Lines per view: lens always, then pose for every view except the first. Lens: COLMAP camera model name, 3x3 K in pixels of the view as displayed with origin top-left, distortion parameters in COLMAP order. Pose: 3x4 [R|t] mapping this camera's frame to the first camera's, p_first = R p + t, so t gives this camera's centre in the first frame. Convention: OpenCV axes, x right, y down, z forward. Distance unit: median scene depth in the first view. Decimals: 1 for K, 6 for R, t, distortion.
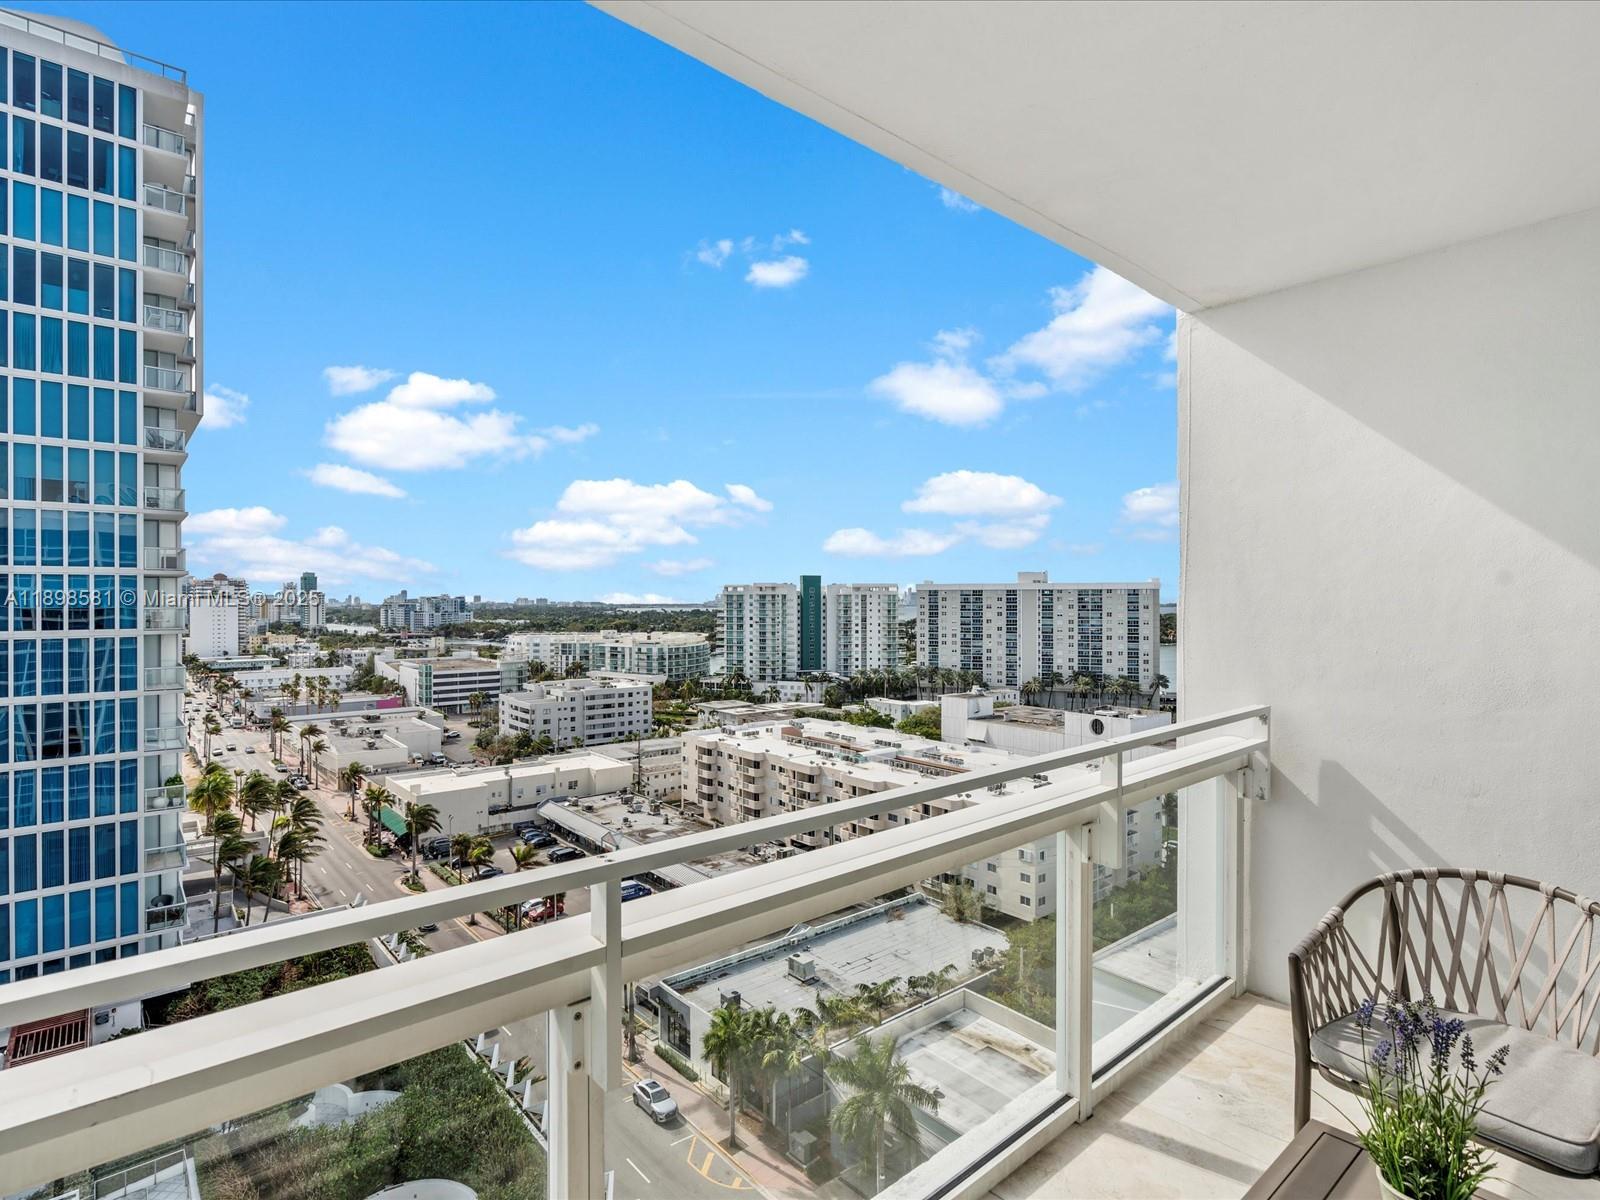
lens RADIAL K [[818.8, 0, 792.6], [0, 818.8, 596.6], [0, 0, 1]] dist [-0.001871, 0.001298]
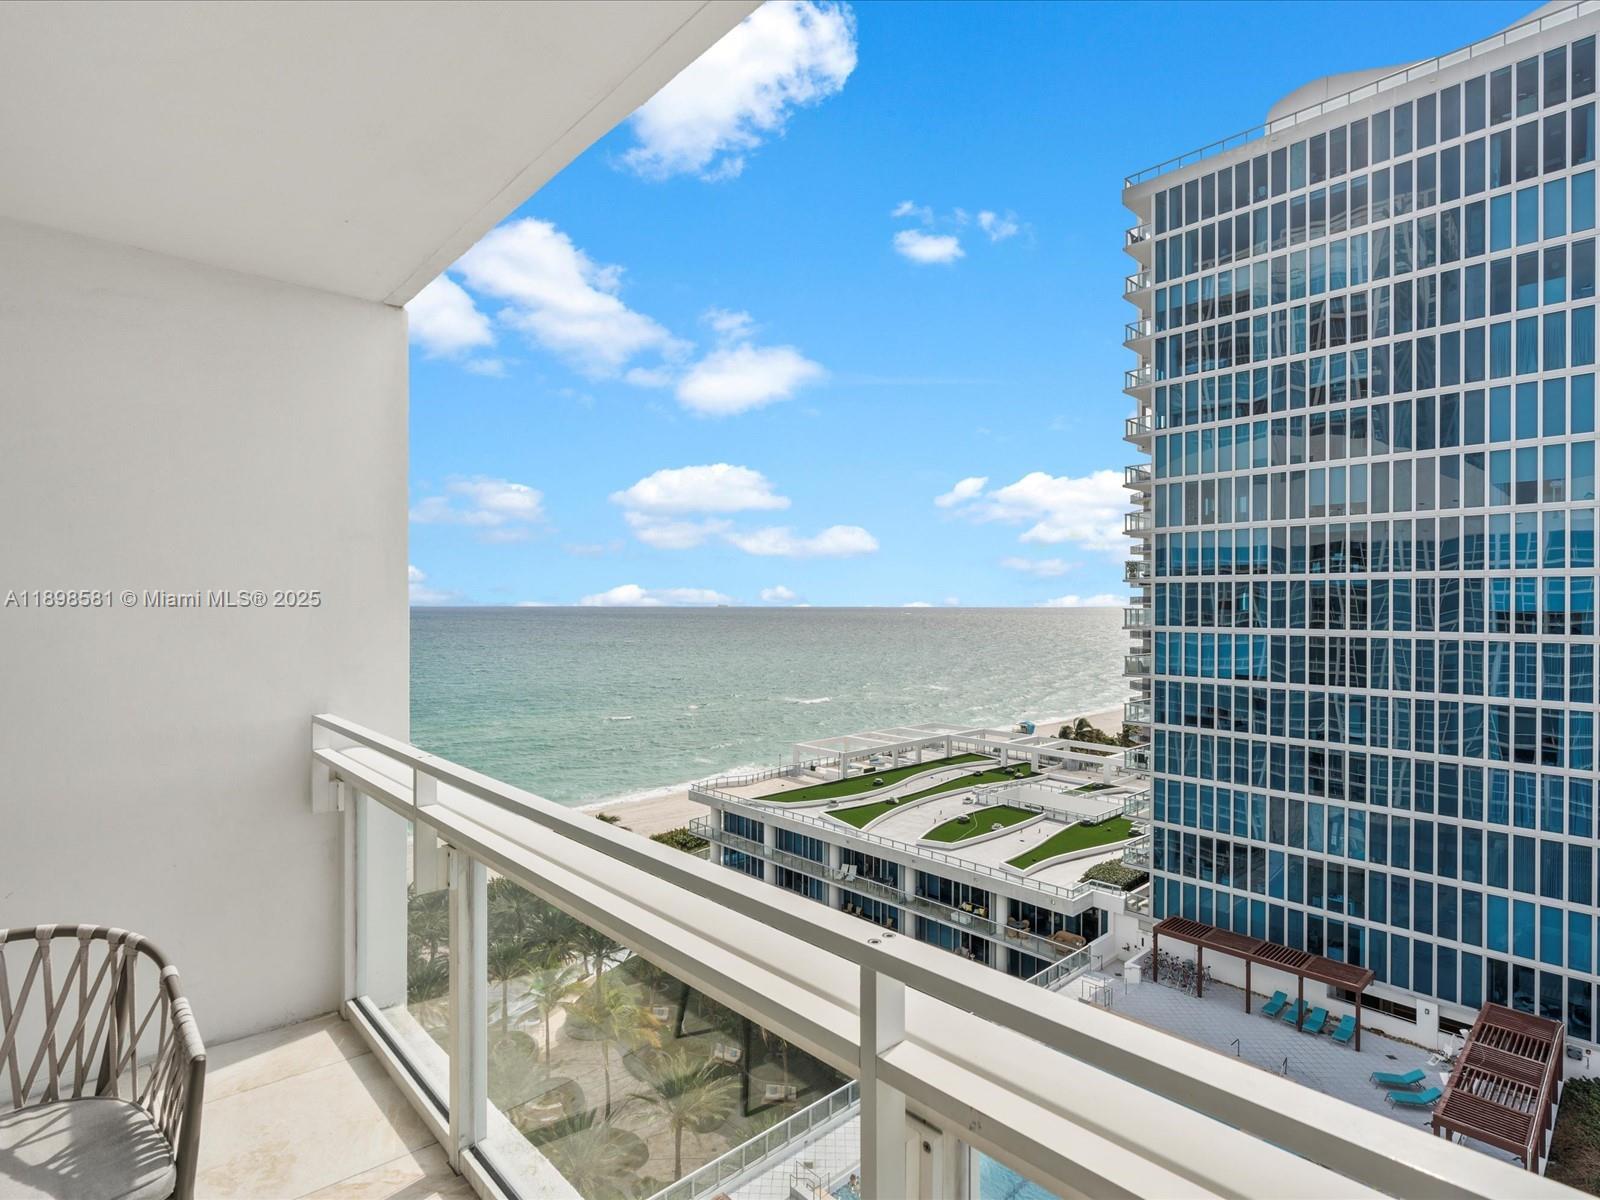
lens RADIAL K [[837.2, 0, 800.0], [0, 837.2, 600.0], [0, 0, 1]] dist [0.001937, 0.000965]
pose [[0.031727, 0.000755, -0.999496, 0.081869], [-0.001116, 0.999999, 0.000720, 0.000872], [0.999496, 0.001092, 0.031728, 0.089792]]
